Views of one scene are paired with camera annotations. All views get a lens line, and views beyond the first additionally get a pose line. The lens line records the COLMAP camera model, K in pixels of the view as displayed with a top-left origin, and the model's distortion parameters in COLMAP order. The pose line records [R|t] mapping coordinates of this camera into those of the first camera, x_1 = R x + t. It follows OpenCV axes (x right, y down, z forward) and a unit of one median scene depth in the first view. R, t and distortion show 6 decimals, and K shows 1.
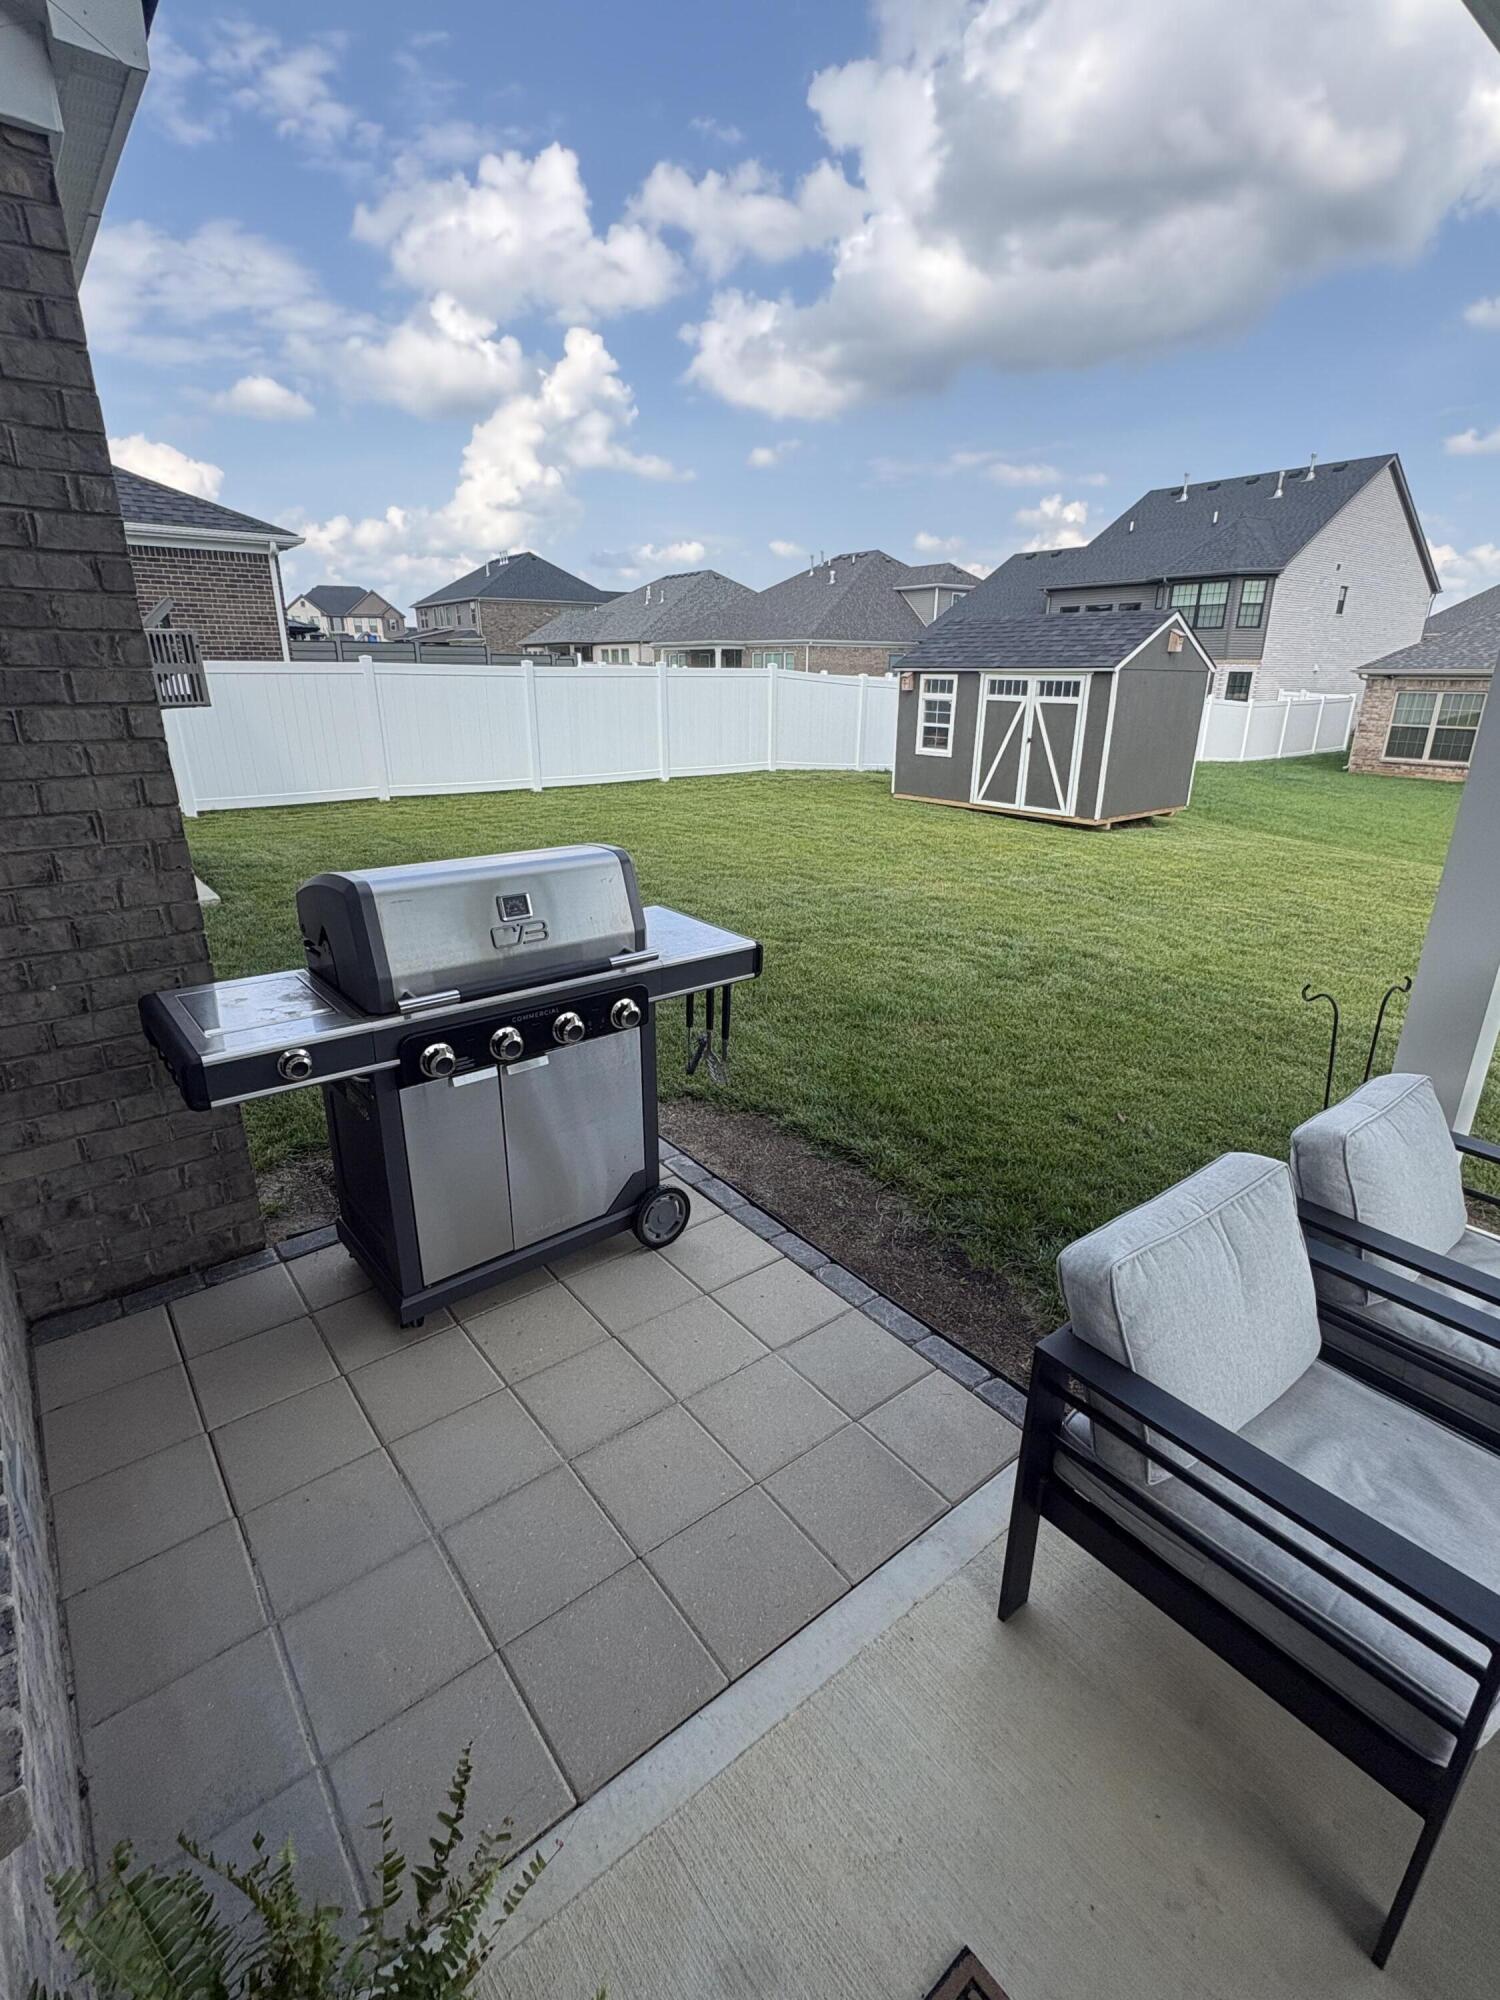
lens RADIAL K [[900.8, 0, 750.7], [0, 900.8, 986.4], [0, 0, 1]] dist [-0.002565, 0.000057]
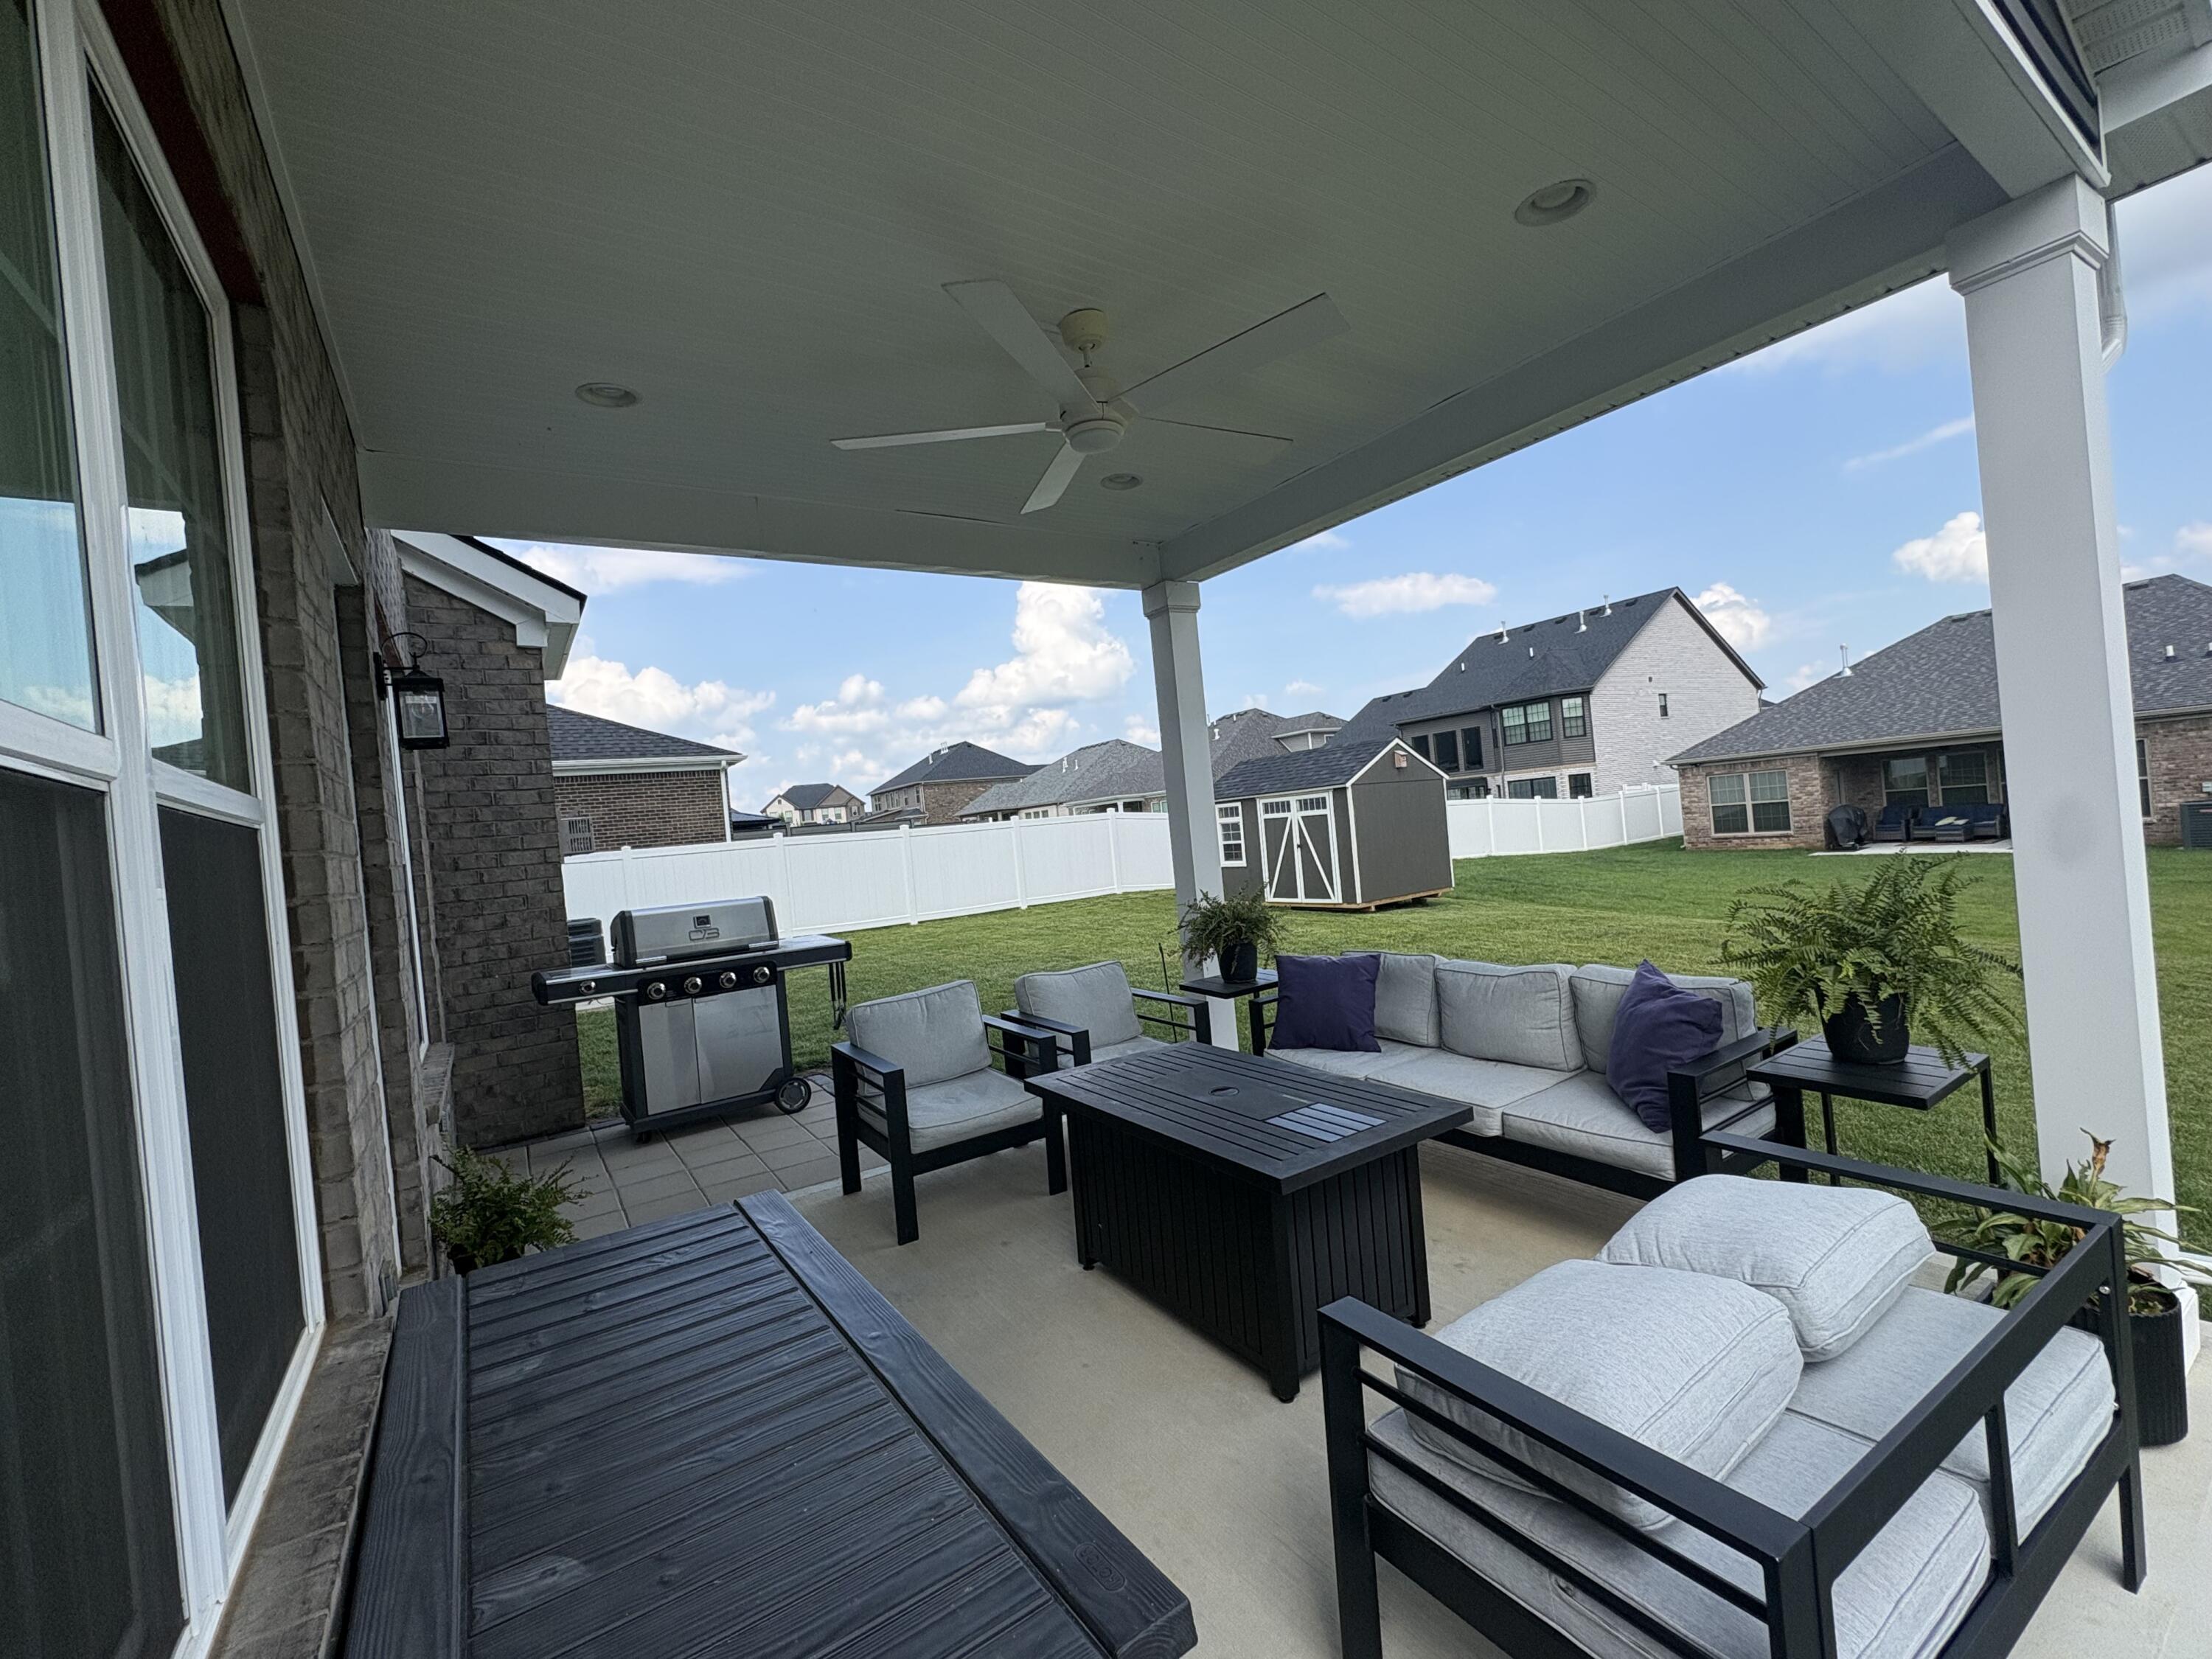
lens RADIAL K [[882.3, 0, 1106.0], [0, 882.3, 829.5], [0, 0, 1]] dist [-0.006510, 0.000002]
pose [[0.991754, -0.097512, -0.083155, 0.140373], [0.065444, 0.943248, -0.325576, 0.071476], [0.110183, 0.317449, 0.941852, -0.149147]]
